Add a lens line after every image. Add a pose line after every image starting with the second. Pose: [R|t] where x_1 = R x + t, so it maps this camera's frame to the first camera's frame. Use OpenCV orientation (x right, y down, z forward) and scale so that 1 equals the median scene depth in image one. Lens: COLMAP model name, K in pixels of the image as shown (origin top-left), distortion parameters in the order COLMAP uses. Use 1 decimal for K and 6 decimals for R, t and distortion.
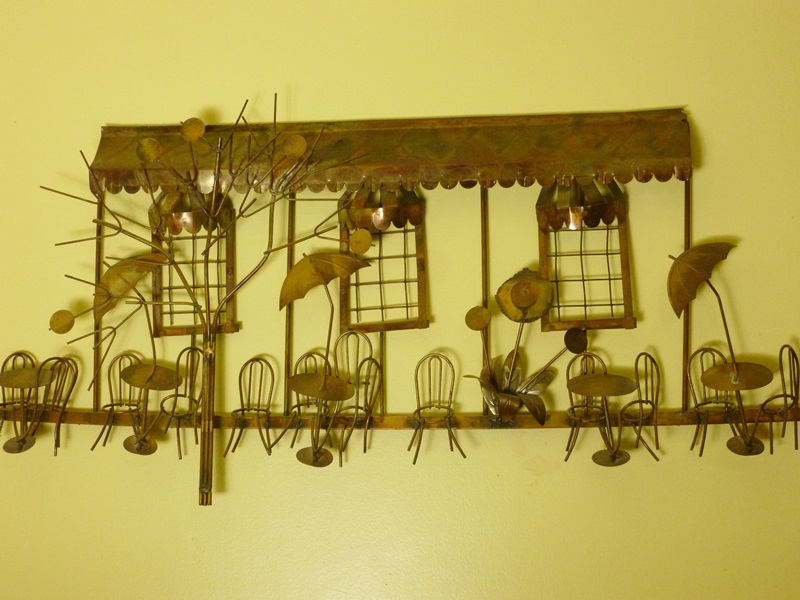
lens RADIAL K [[1199.6, 0, 400.0], [0, 1199.6, 300.0], [0, 0, 1]] dist [-0.108039, 0.016439]
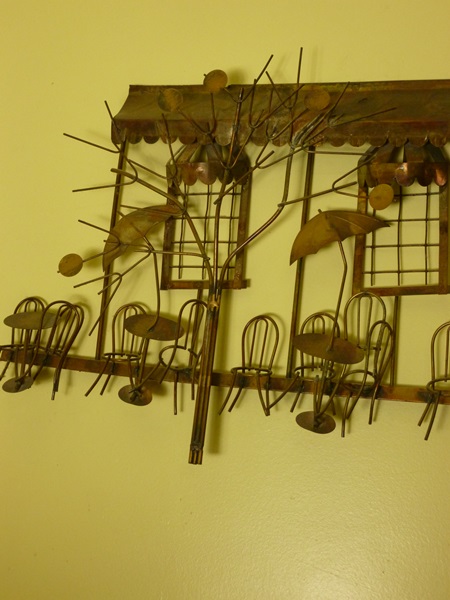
lens RADIAL K [[811.1, 0, 225.0], [0, 811.1, 300.0], [0, 0, 1]] dist [-0.091479, 0.021742]
pose [[0.980426, 0.066522, -0.185308, -0.029982], [-0.079796, 0.994682, -0.065112, 0.081471], [0.179992, 0.078625, 0.980521, 0.362342]]
